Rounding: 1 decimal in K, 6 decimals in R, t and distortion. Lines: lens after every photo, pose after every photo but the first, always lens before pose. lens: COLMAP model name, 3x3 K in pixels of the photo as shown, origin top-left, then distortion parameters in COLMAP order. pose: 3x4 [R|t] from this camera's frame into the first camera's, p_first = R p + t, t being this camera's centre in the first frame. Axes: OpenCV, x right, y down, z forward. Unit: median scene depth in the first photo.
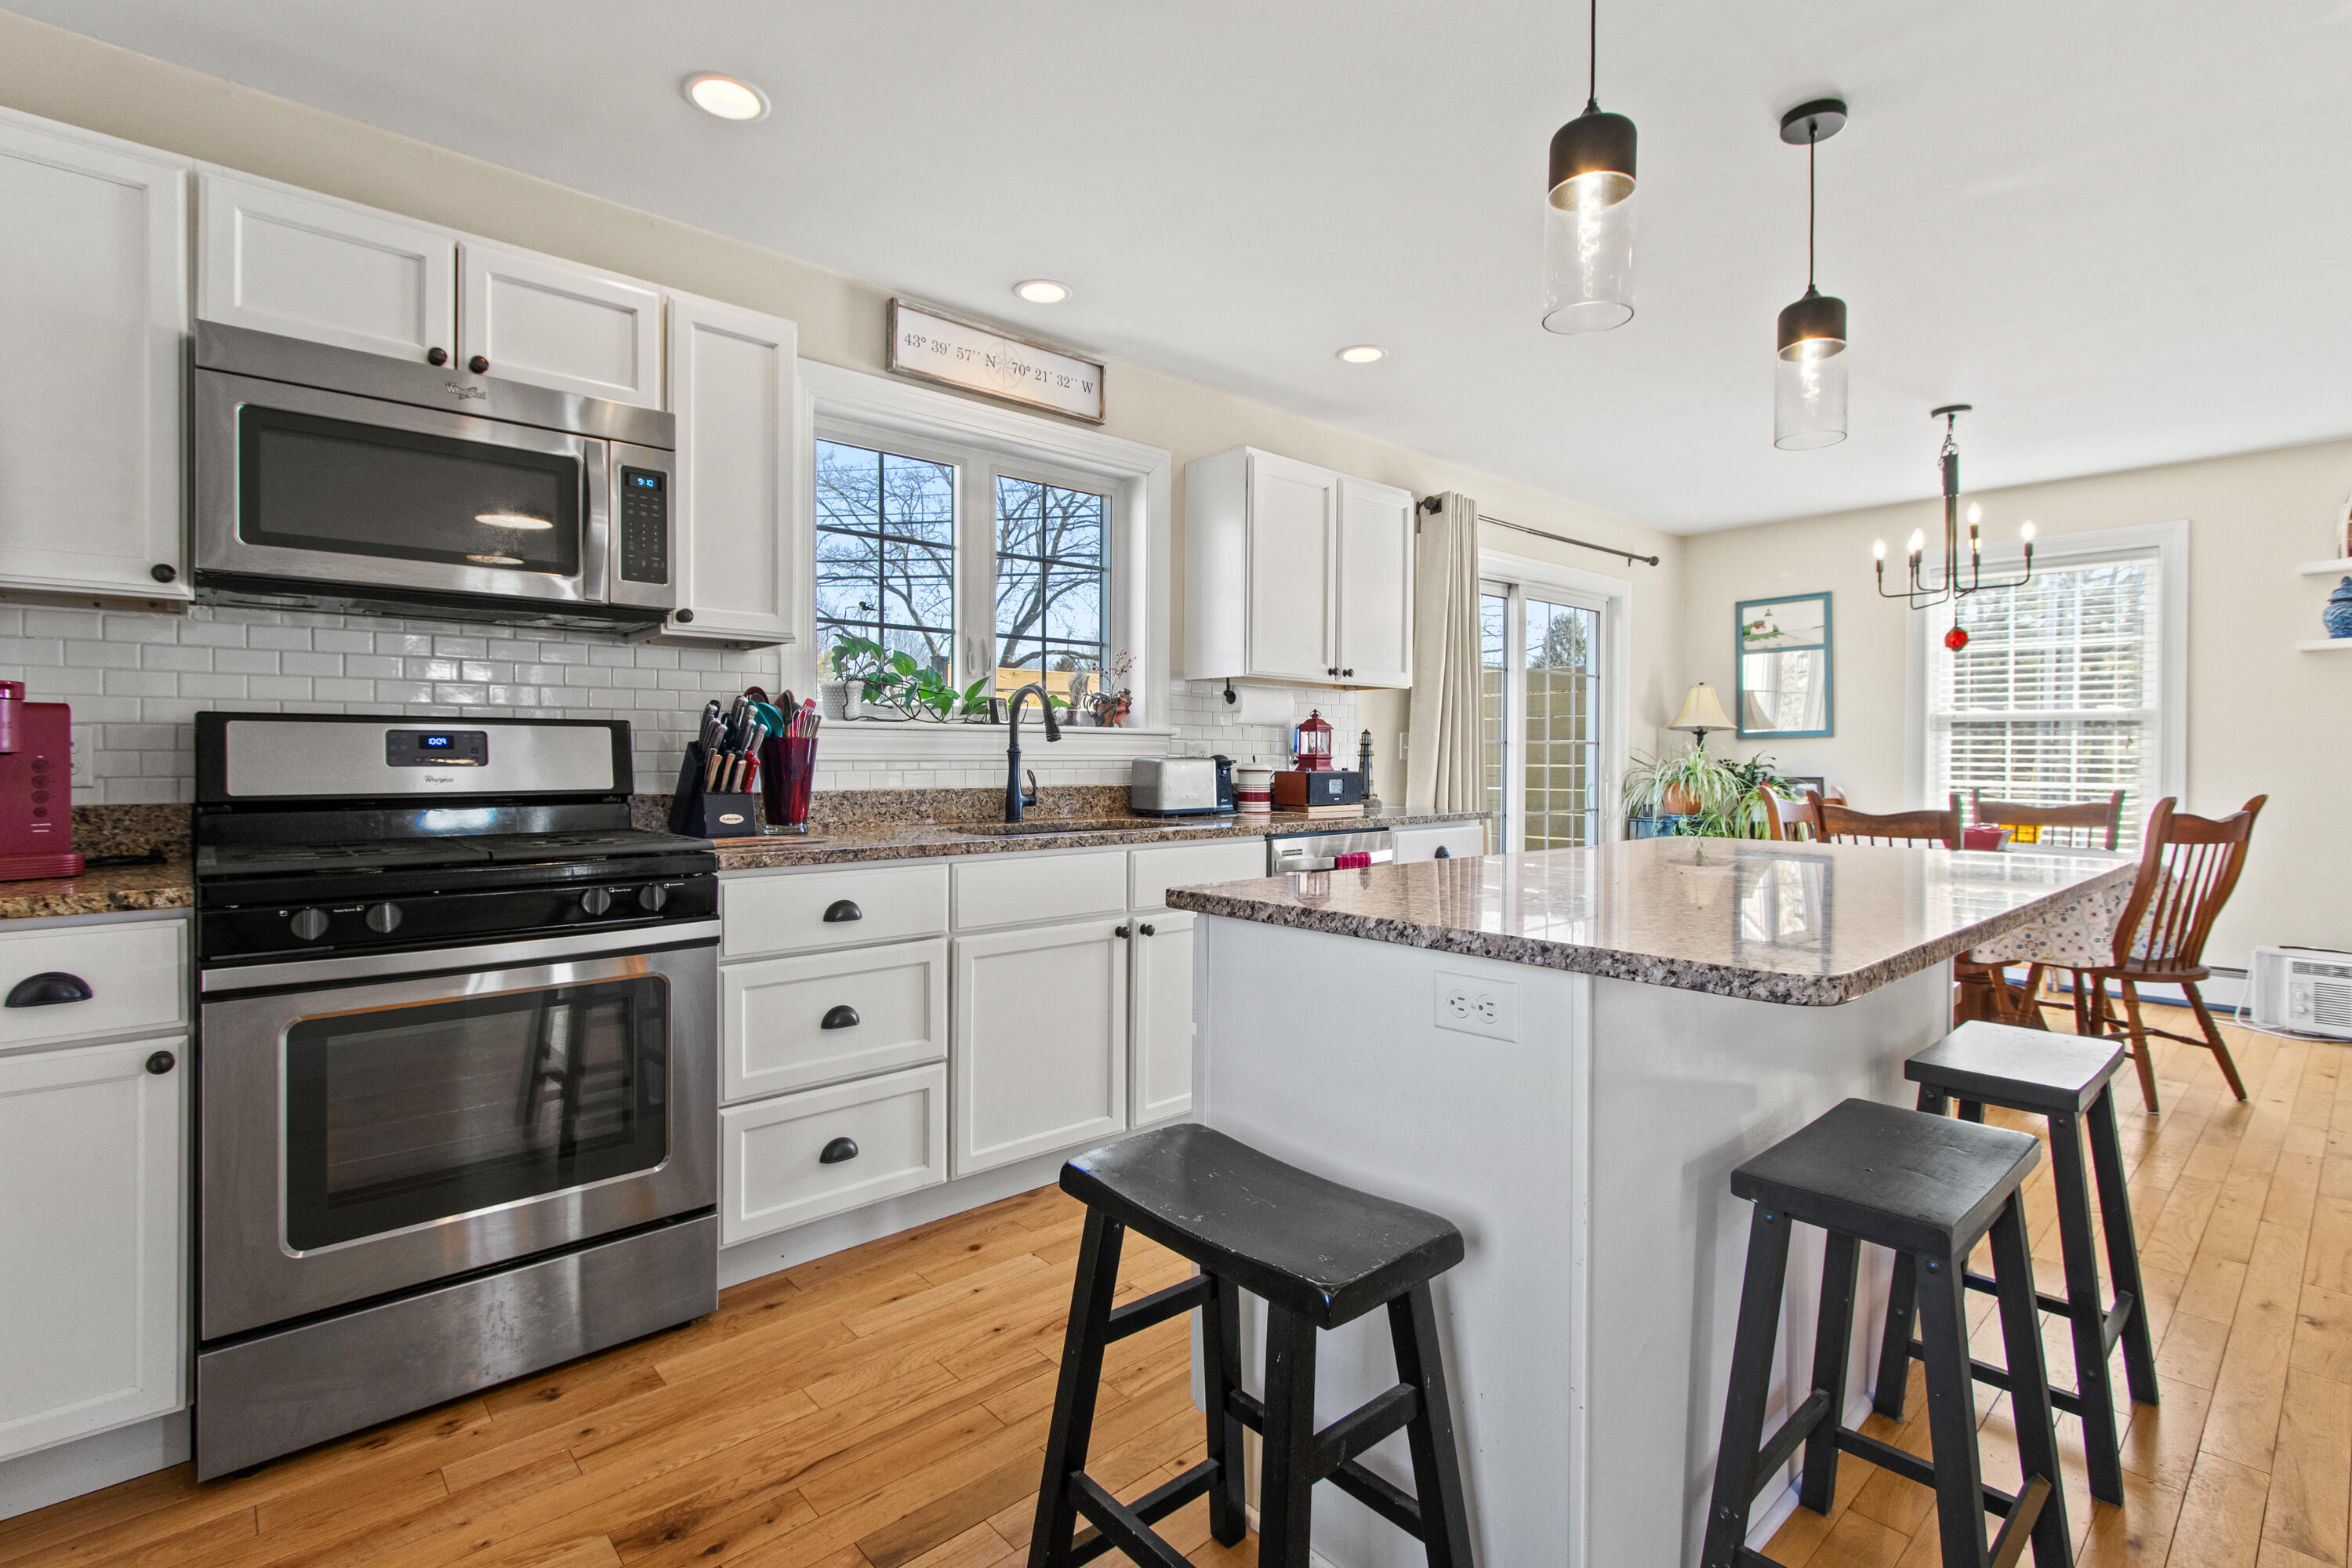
lens RADIAL K [[1105.5, 0, 1188.0], [0, 1105.5, 759.5], [0, 0, 1]] dist [0.005539, -0.001138]
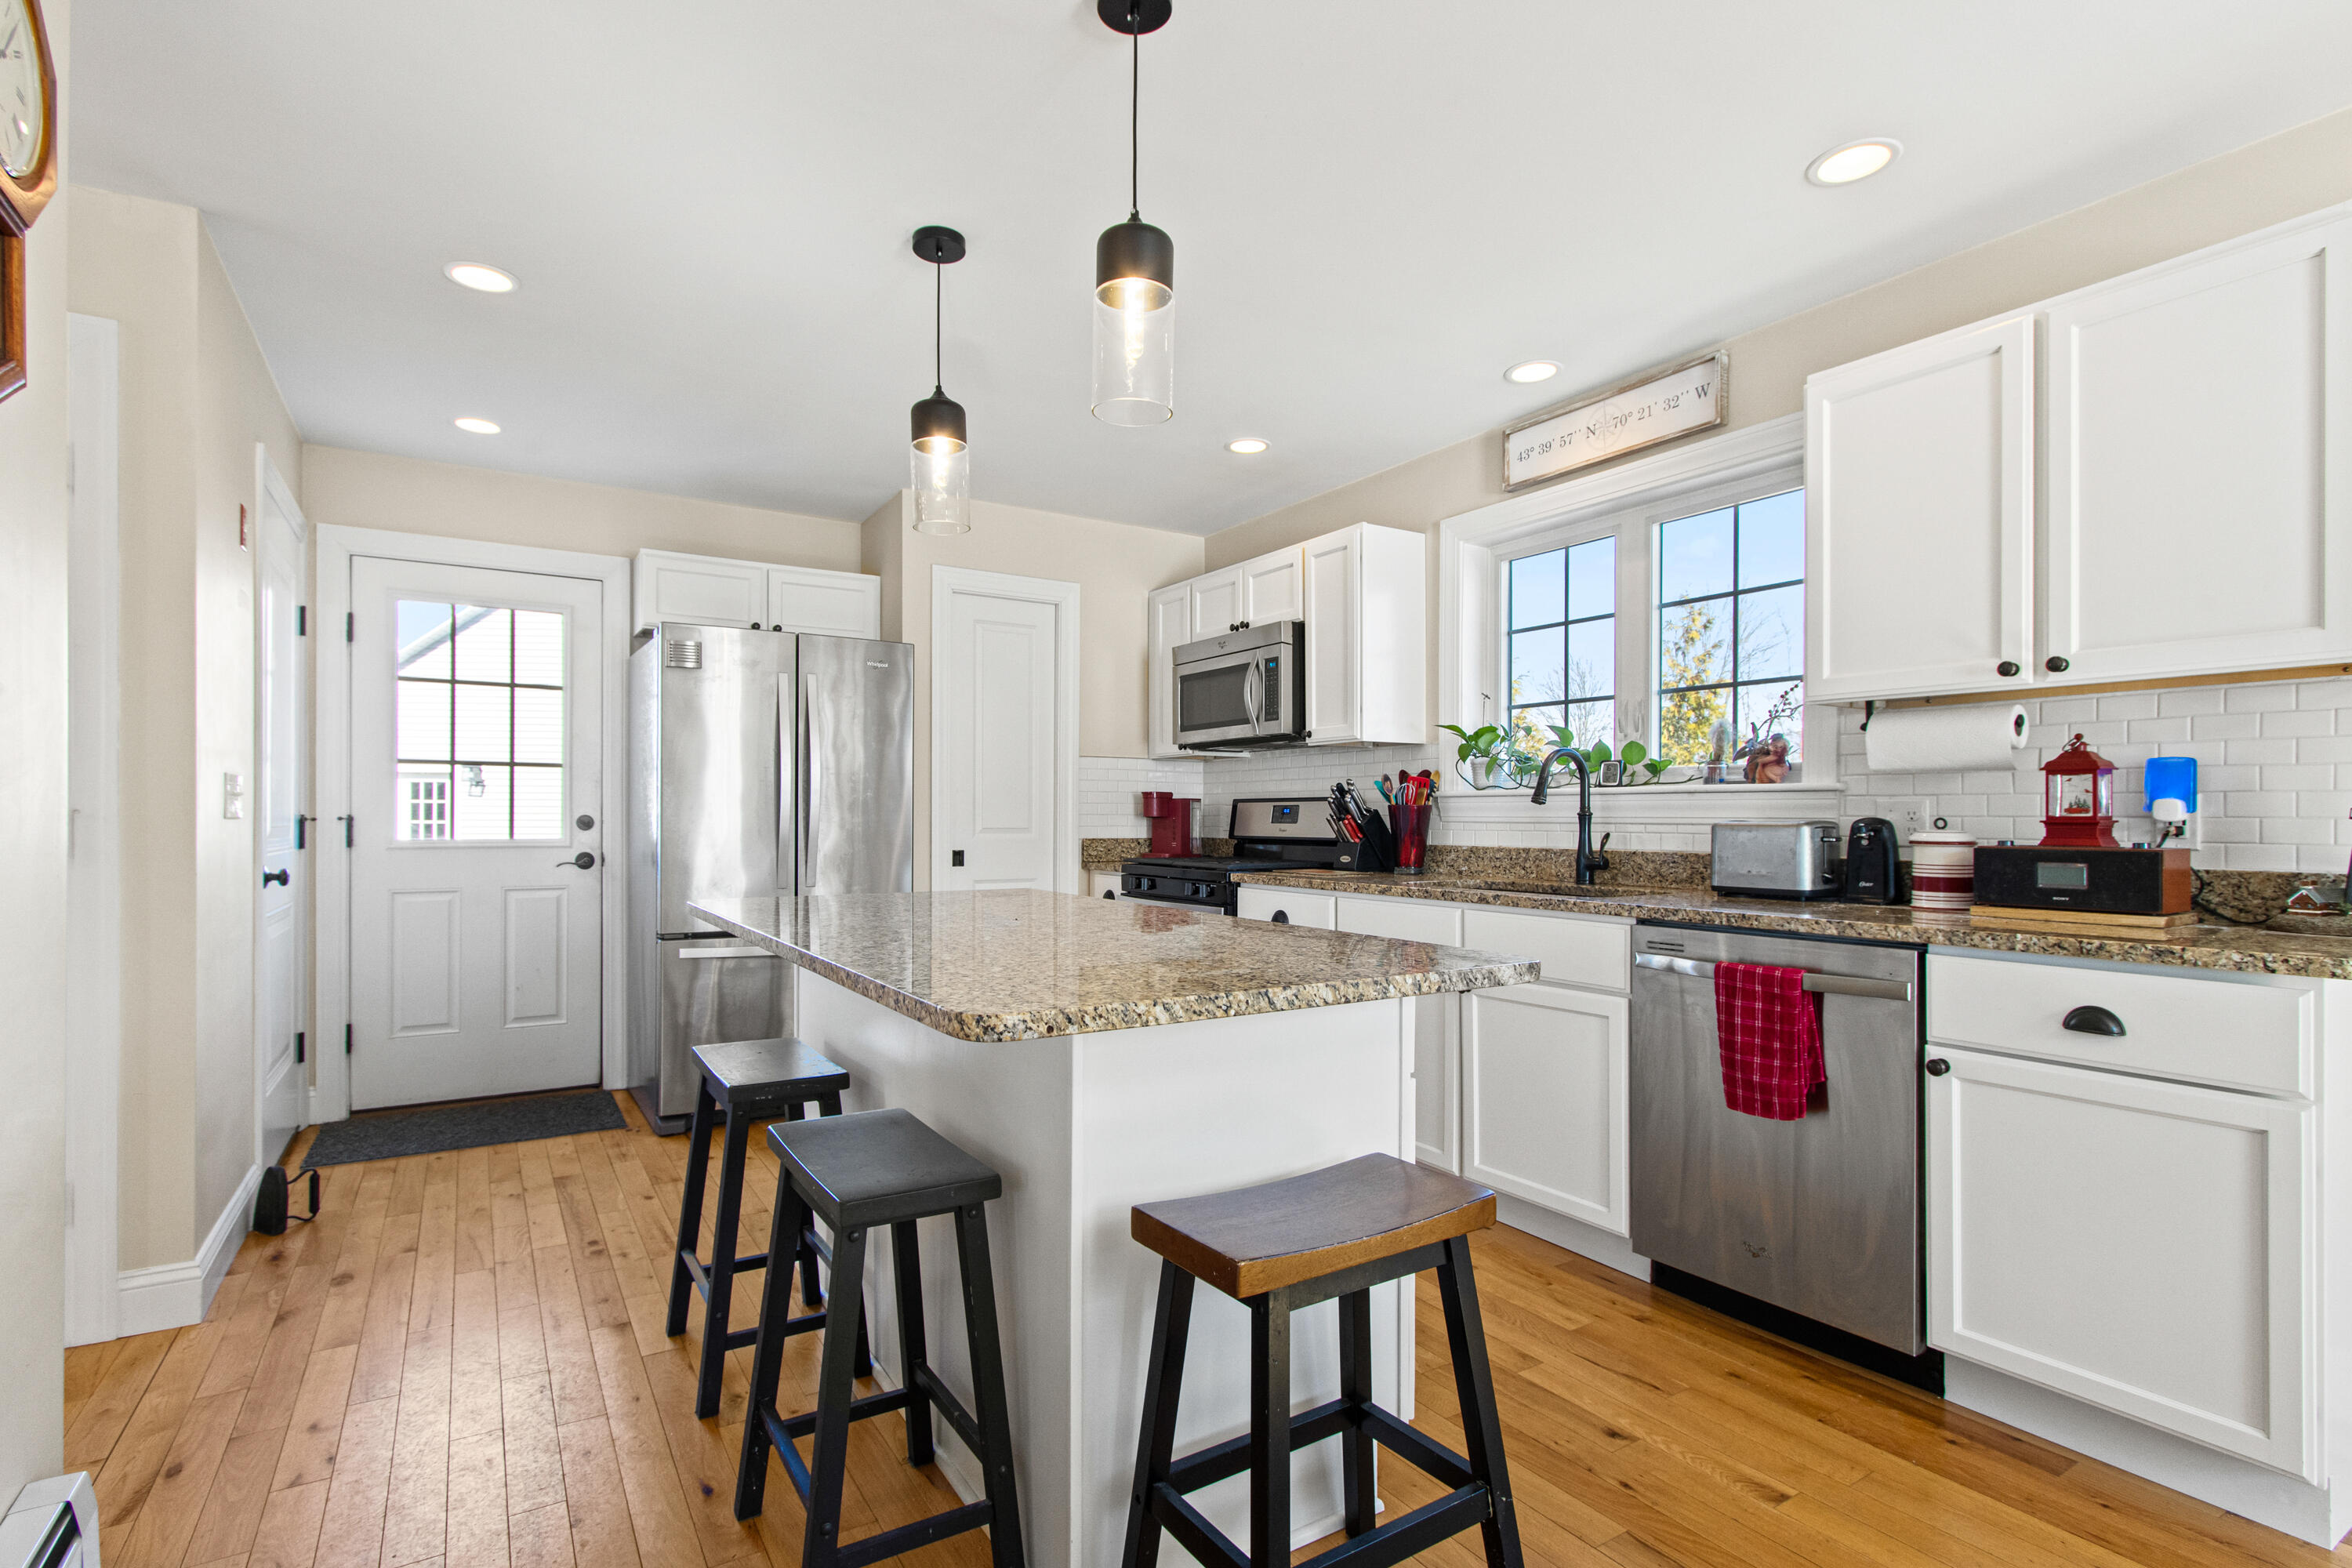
lens RADIAL K [[1105.5, 0, 1169.8], [0, 1105.5, 824.8], [0, 0, 1]] dist [0.005539, -0.001138]
pose [[-0.183471, 0.005008, -0.983012, 1.026854], [-0.004163, 0.999974, 0.005872, -0.002001], [0.983016, 0.005170, -0.183446, 0.921938]]
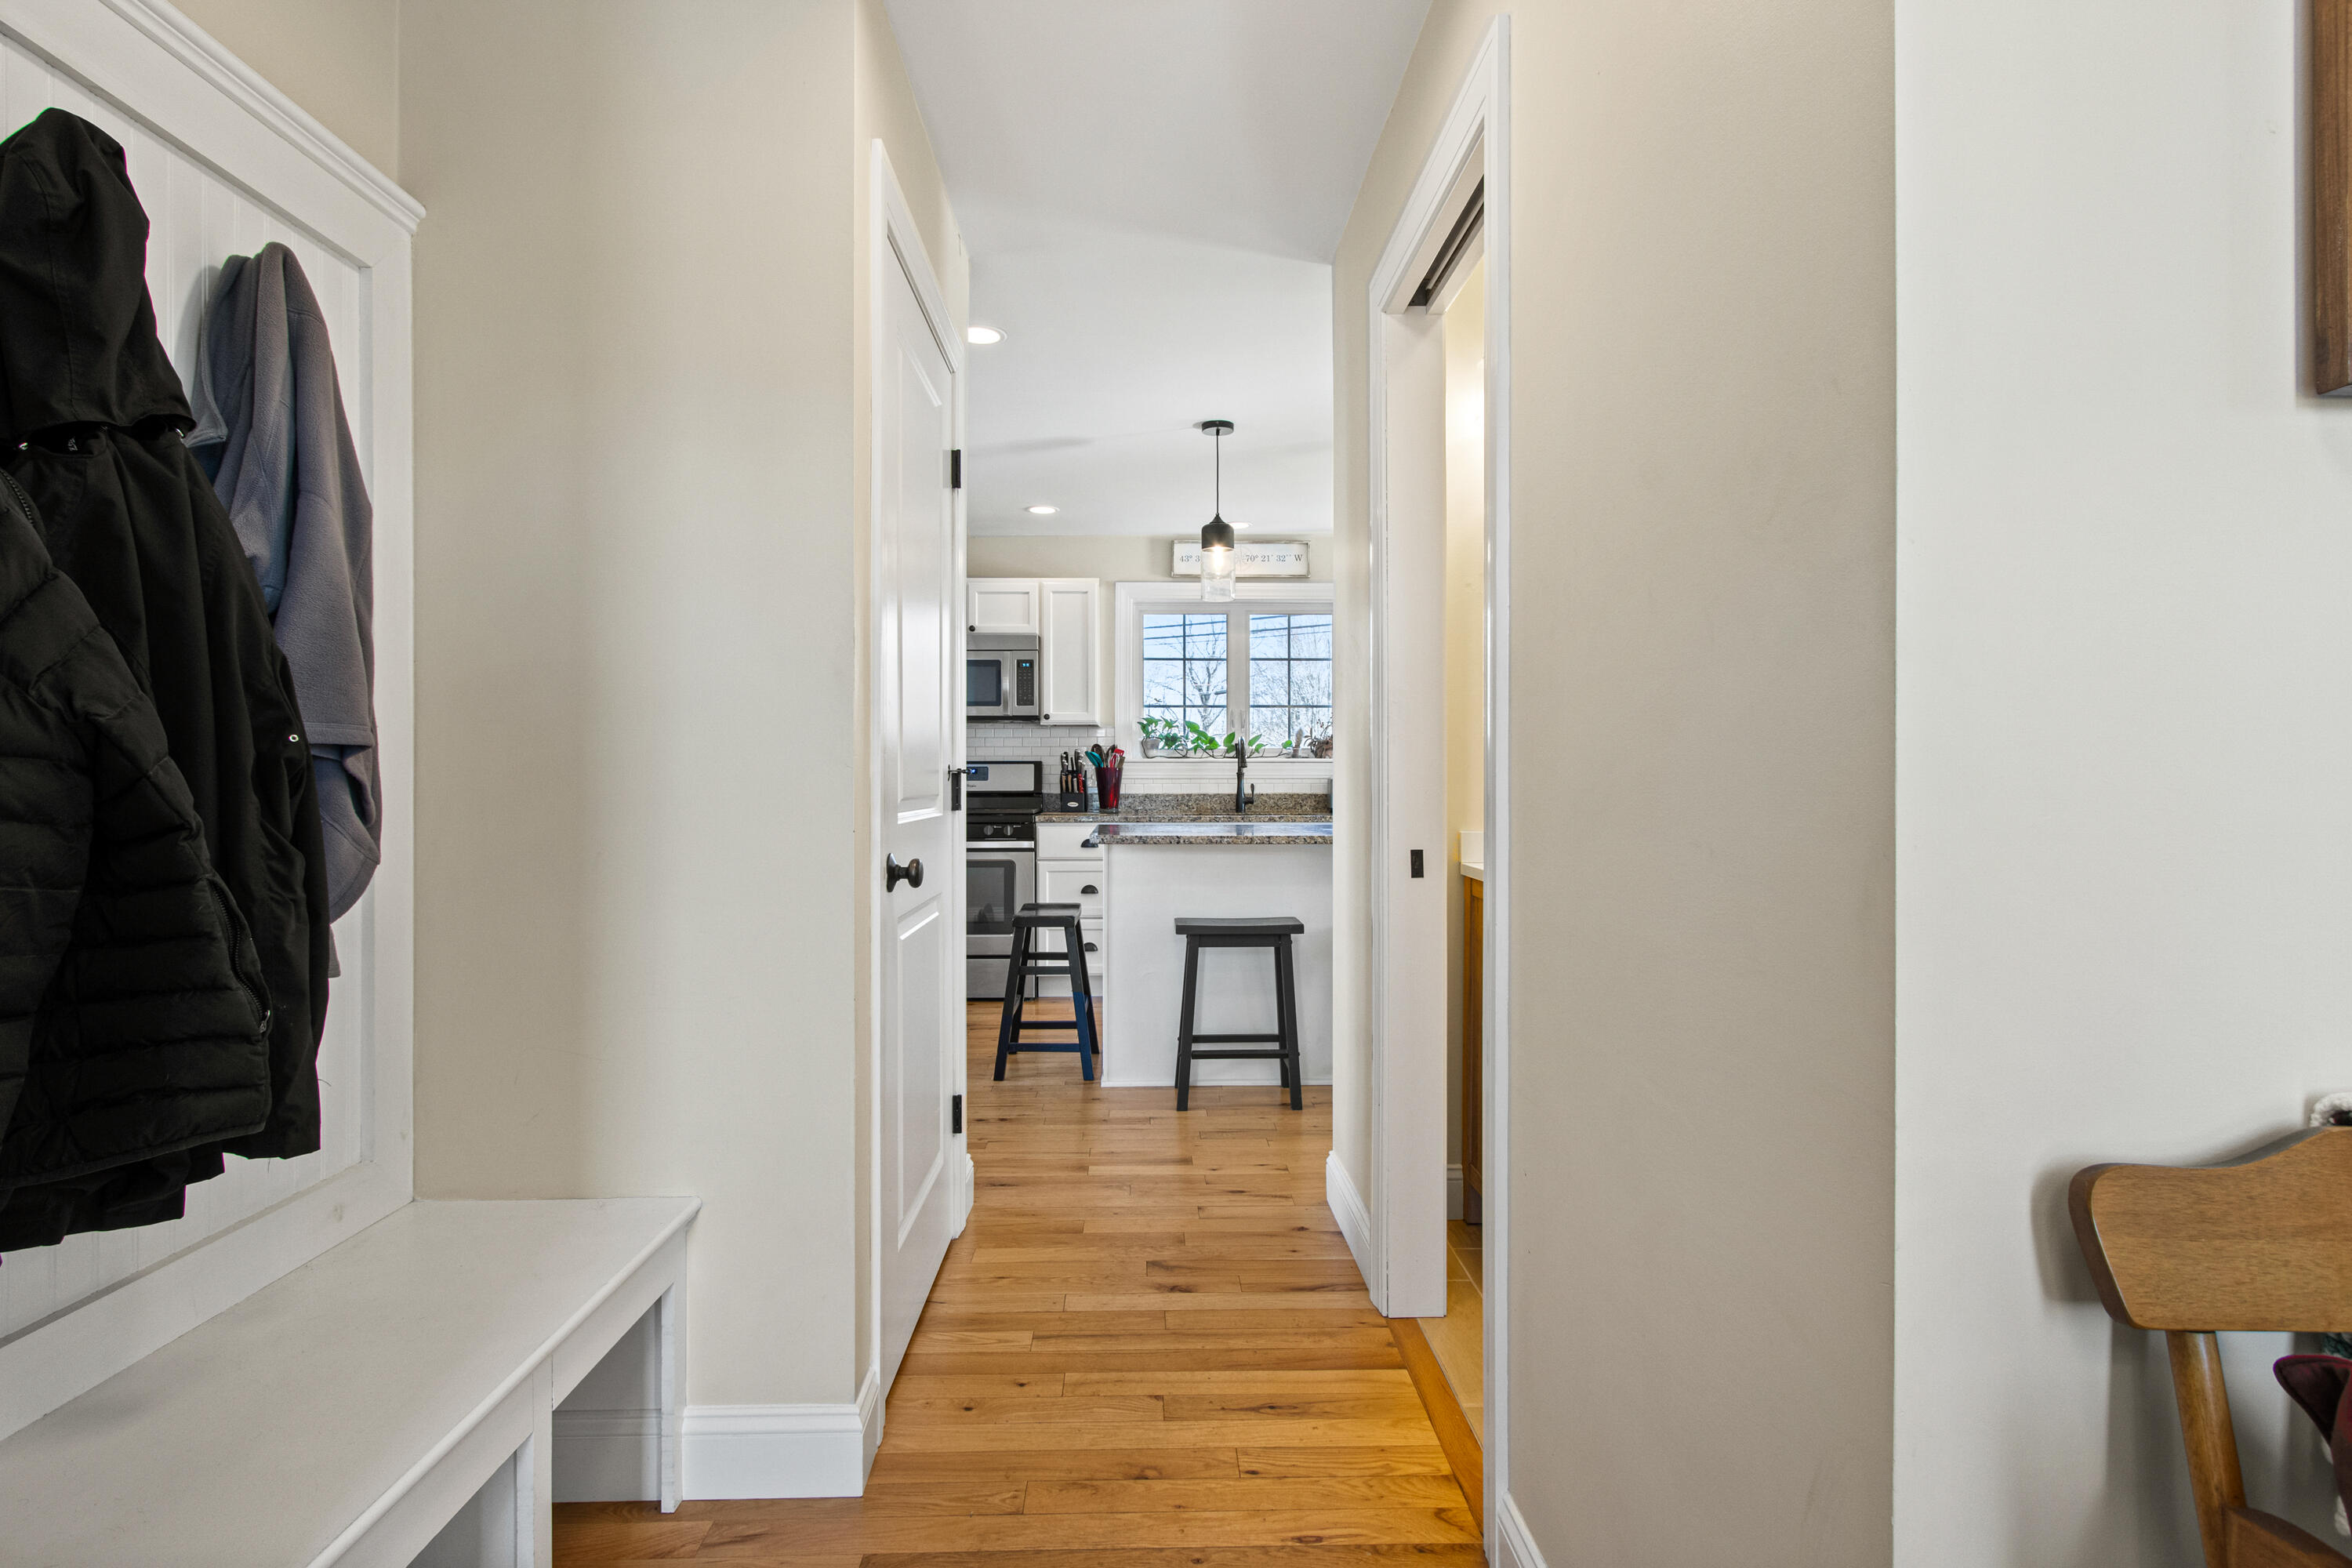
lens RADIAL K [[1194.4, 0, 1170.0], [0, 1194.4, 782.1], [0, 0, 1]] dist [0.007272, -0.003997]
pose [[0.753086, 0.000407, -0.657921, 1.182174], [0.000530, 0.999999, 0.001225, 0.005103], [0.657921, -0.001272, 0.753086, -0.621128]]
